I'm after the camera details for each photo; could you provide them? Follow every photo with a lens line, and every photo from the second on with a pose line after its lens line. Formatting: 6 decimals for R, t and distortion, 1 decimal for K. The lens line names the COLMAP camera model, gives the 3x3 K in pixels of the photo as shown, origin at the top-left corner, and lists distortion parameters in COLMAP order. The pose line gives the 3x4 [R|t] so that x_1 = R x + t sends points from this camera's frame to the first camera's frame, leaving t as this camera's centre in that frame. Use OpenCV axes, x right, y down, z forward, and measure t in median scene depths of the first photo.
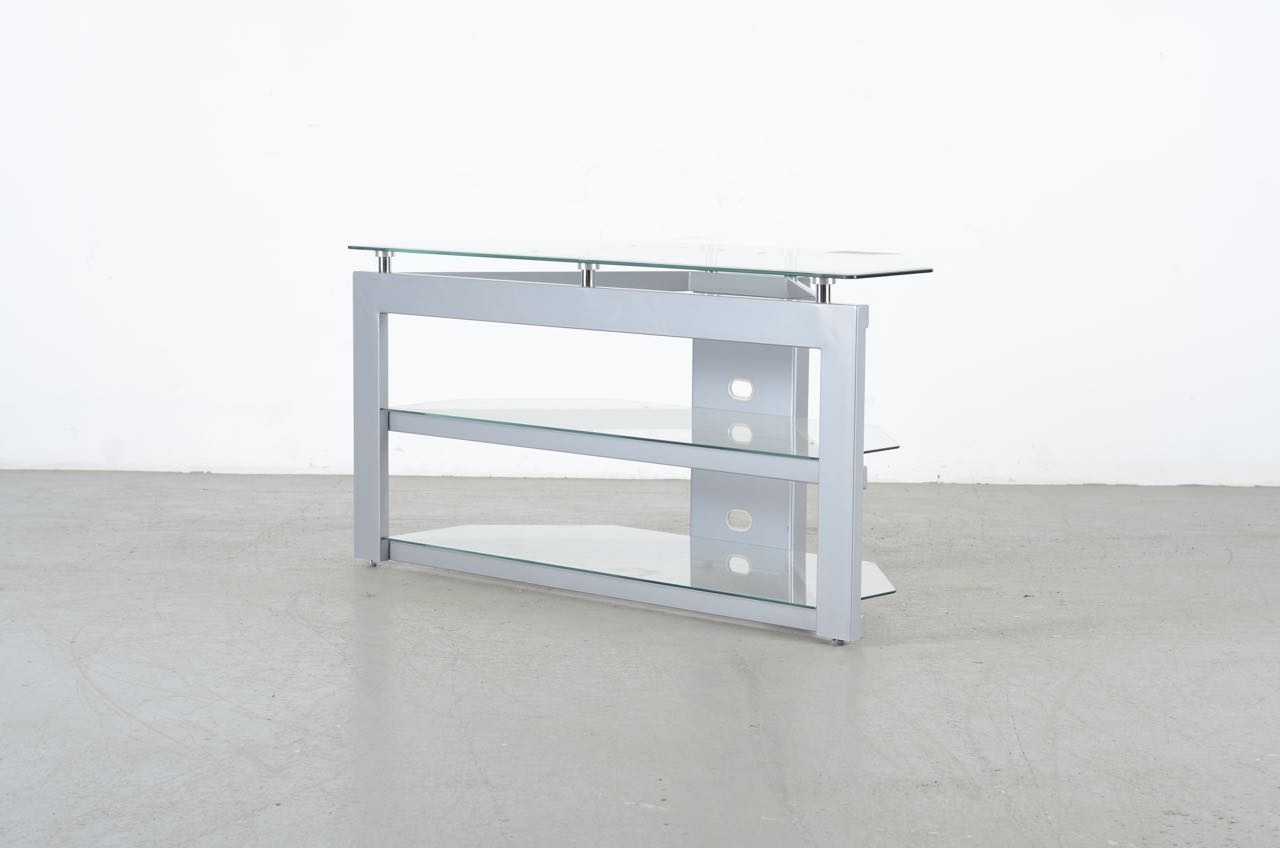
lens RADIAL K [[2842.2, 0, 640.0], [0, 2842.2, 424.0], [0, 0, 1]] dist [-0.023457, -0.017018]
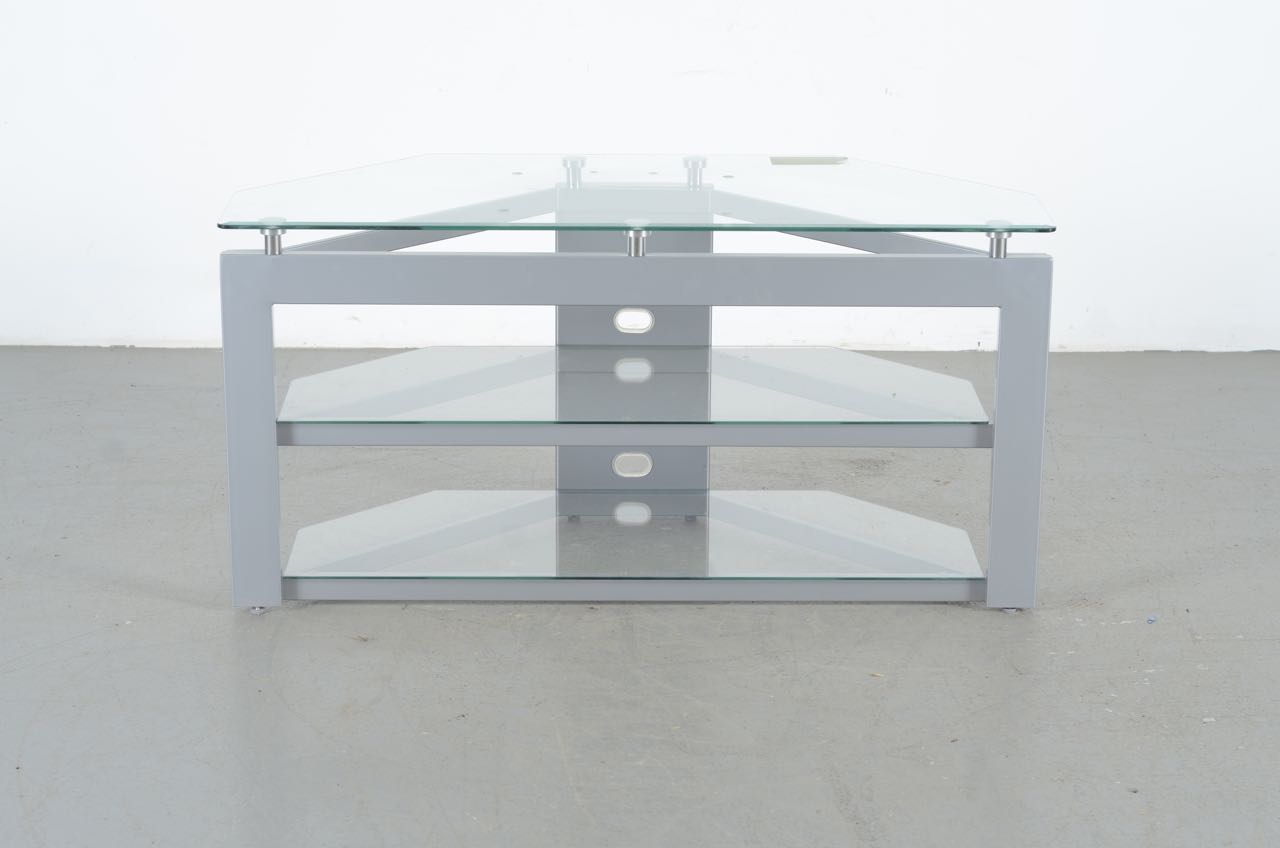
lens RADIAL K [[2842.2, 0, 640.0], [0, 2842.2, 424.0], [0, 0, 1]] dist [-0.023457, -0.017018]
pose [[0.998566, -0.015756, 0.051156, -0.065536], [0.006284, 0.983596, 0.180277, -0.173536], [-0.053157, -0.179697, 0.982285, 0.222329]]
